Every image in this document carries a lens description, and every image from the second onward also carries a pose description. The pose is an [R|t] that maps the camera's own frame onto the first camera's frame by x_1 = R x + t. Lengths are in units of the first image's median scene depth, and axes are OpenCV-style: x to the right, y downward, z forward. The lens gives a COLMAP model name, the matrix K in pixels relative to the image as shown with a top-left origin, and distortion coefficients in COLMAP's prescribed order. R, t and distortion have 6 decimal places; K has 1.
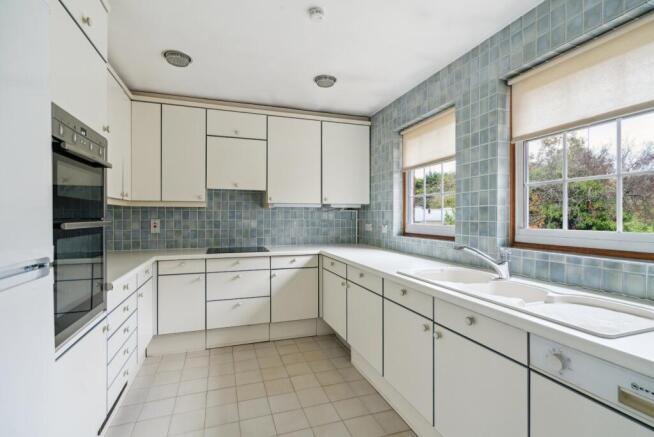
lens RADIAL K [[306.0, 0, 325.7], [0, 306.0, 214.6], [0, 0, 1]] dist [-0.000546, -0.000064]
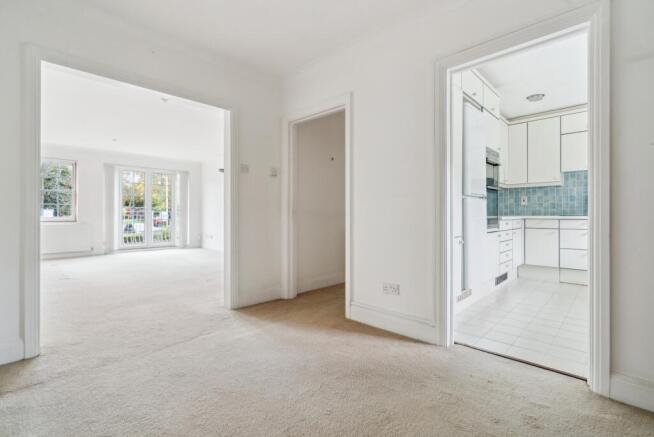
lens RADIAL K [[306.0, 0, 325.7], [0, 306.0, 214.6], [0, 0, 1]] dist [-0.000546, -0.000064]
pose [[0.455196, -0.001050, -0.890391, 0.384968], [0.006523, 0.999976, 0.002156, 0.106194], [0.890367, -0.006790, 0.455192, -0.630967]]
